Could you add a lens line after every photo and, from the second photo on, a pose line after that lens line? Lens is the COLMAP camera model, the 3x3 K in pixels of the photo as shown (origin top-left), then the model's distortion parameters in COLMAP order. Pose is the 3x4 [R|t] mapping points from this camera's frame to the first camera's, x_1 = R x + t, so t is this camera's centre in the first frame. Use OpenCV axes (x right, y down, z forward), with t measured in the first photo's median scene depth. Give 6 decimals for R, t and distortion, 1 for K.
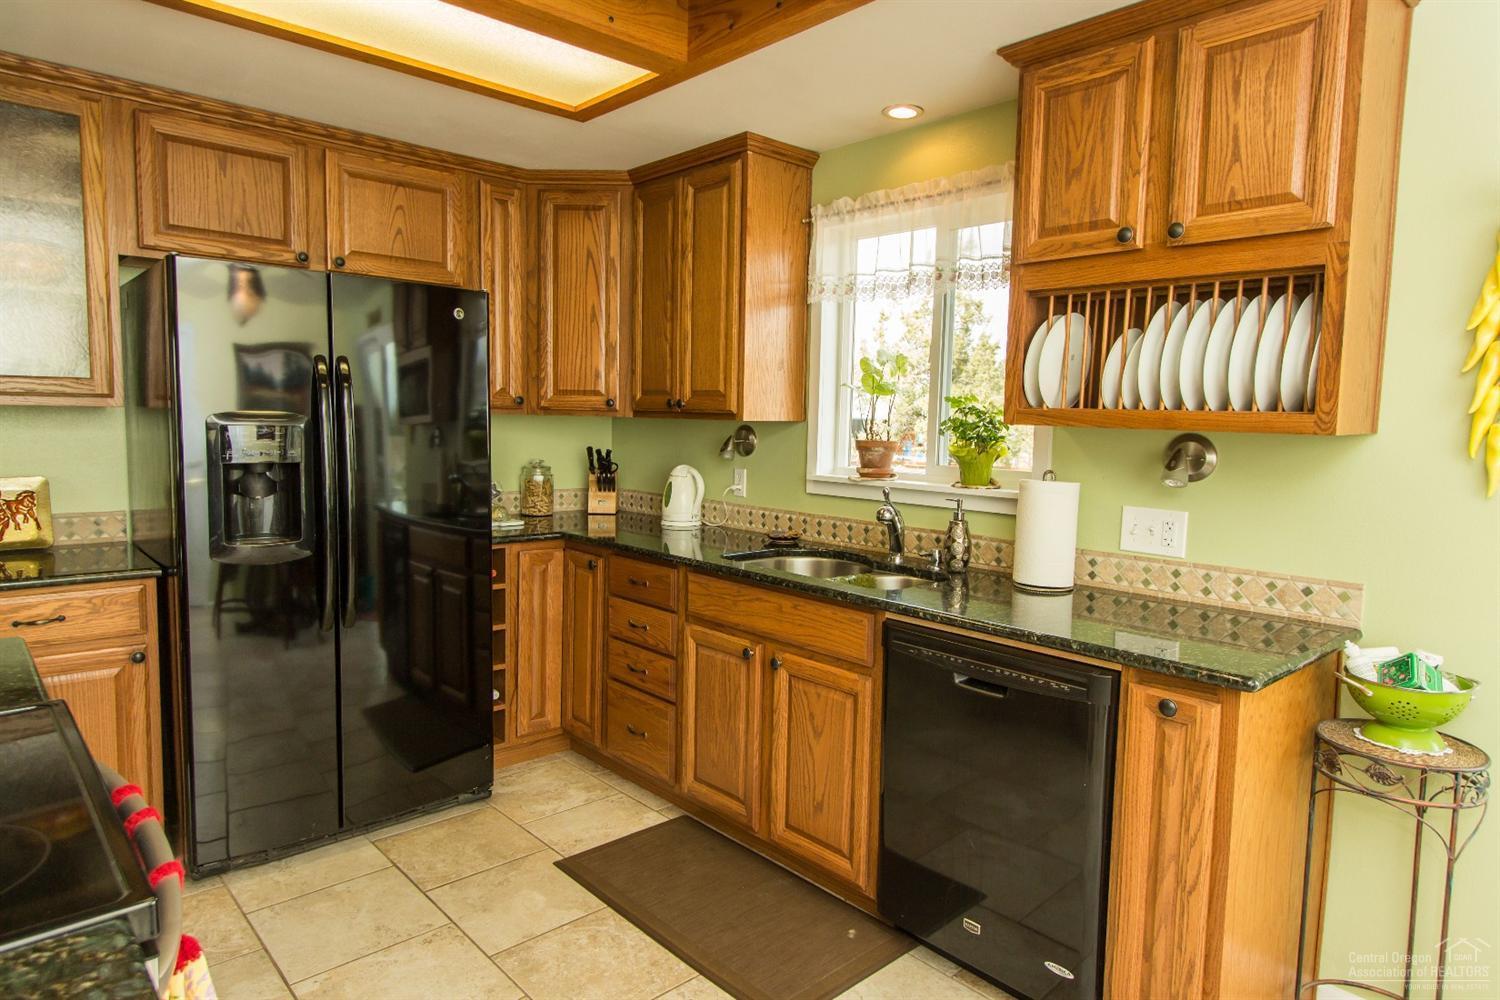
lens RADIAL K [[900.4, 0, 750.0], [0, 900.4, 500.0], [0, 0, 1]] dist [0.006972, 0.001364]
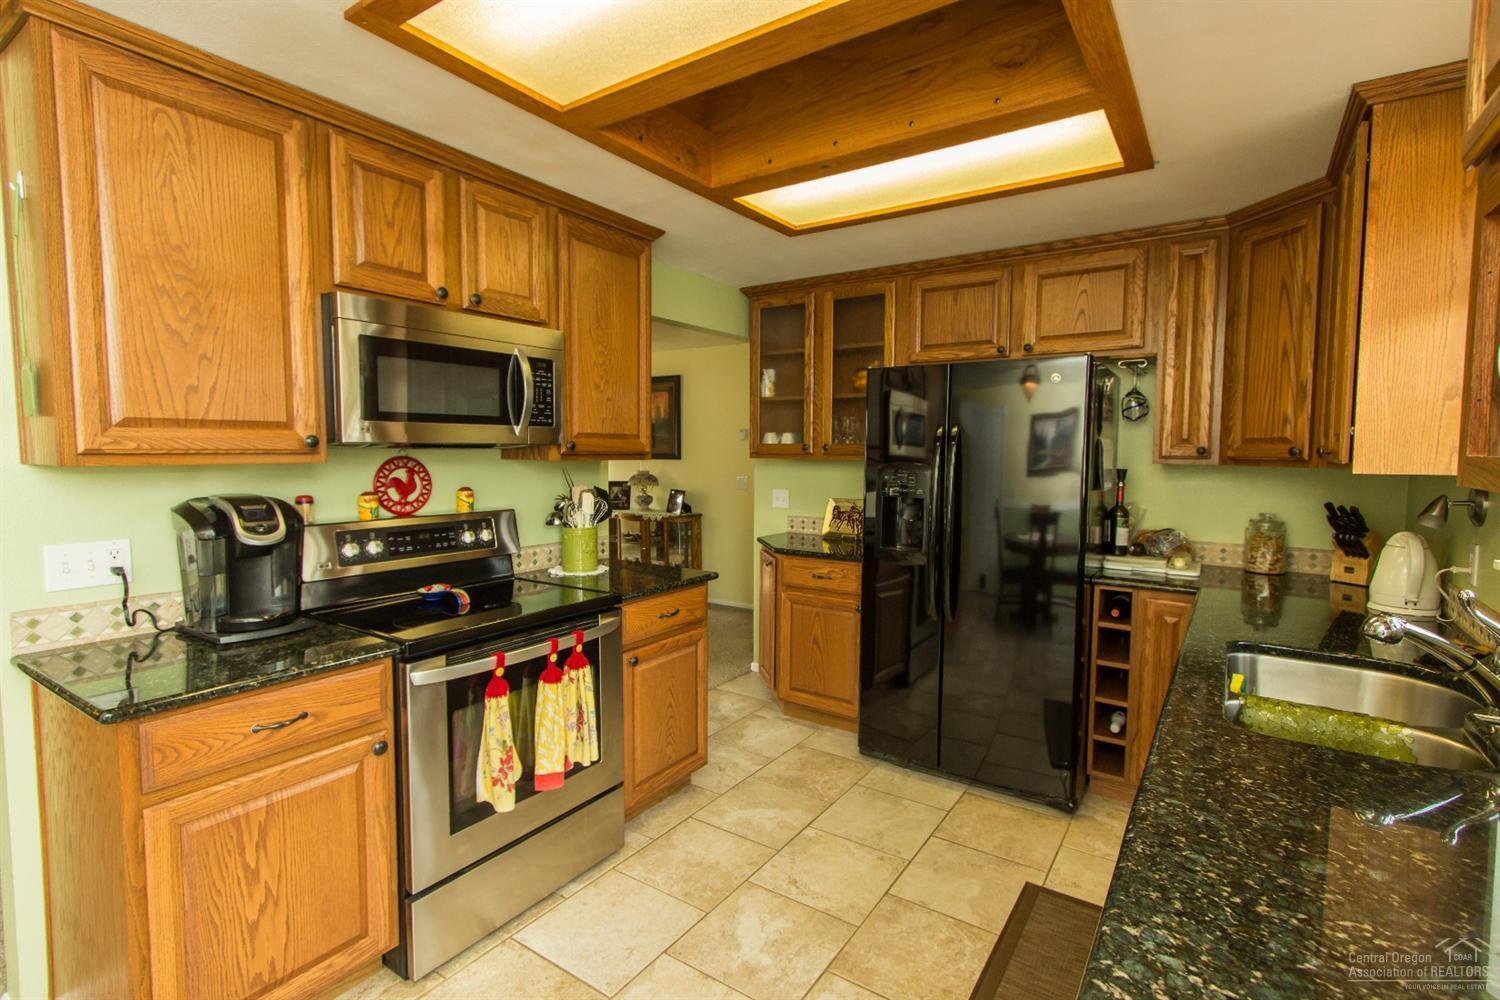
lens RADIAL K [[699.9, 0, 750.0], [0, 699.9, 500.0], [0, 0, 1]] dist [-0.001673, -0.000289]
pose [[0.227157, 0.048230, -0.972663, 0.437743], [-0.090766, 0.995474, 0.028164, -0.038448], [0.969619, 0.081887, 0.230506, 0.398341]]
